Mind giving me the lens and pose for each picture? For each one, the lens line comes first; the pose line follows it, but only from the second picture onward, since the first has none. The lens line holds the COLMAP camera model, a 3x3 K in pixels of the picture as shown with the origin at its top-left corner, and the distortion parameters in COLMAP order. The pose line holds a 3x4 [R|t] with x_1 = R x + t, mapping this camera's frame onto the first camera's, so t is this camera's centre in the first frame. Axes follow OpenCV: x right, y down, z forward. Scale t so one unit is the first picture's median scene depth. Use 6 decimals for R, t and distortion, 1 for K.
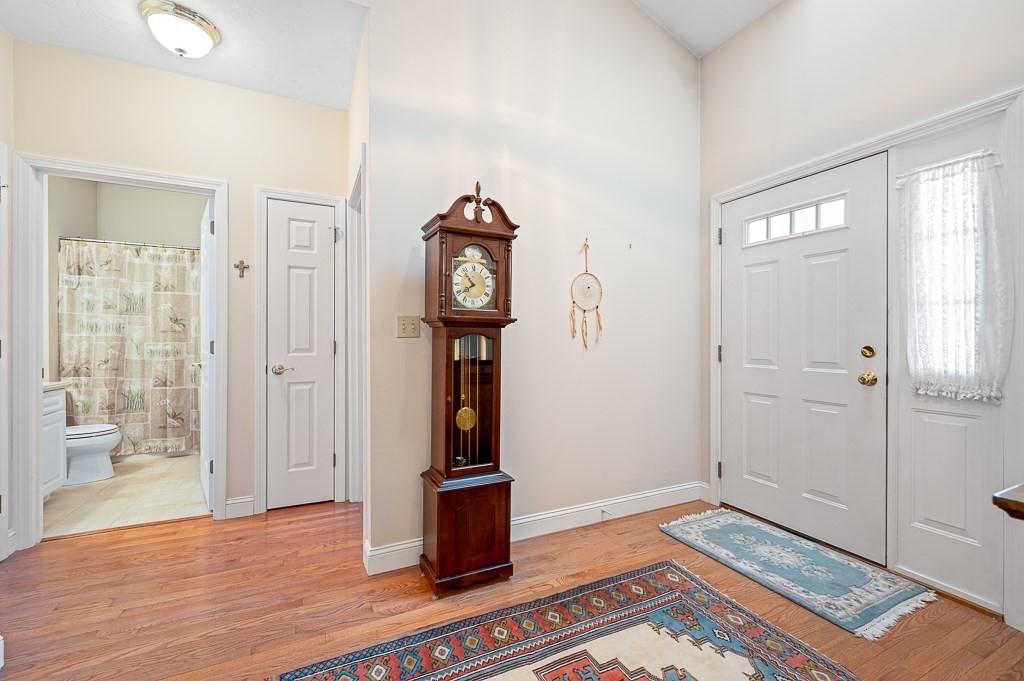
lens RADIAL K [[433.5, 0, 516.5], [0, 433.5, 338.5], [0, 0, 1]] dist [-0.001019, 0.000278]
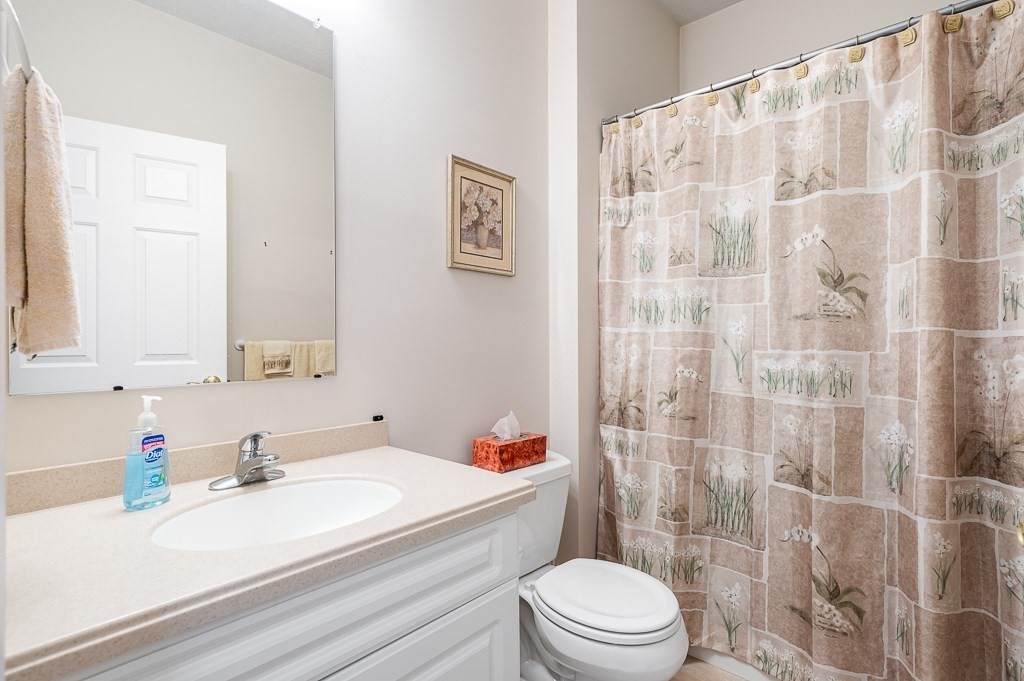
lens RADIAL K [[504.4, 0, 514.4], [0, 504.4, 338.6], [0, 0, 1]] dist [-0.000827, 0.000077]
pose [[0.384572, 0.003234, -0.923089, -0.562509], [0.000471, 0.999993, 0.003700, -0.001378], [0.923095, -0.001857, 0.384567, 0.672126]]
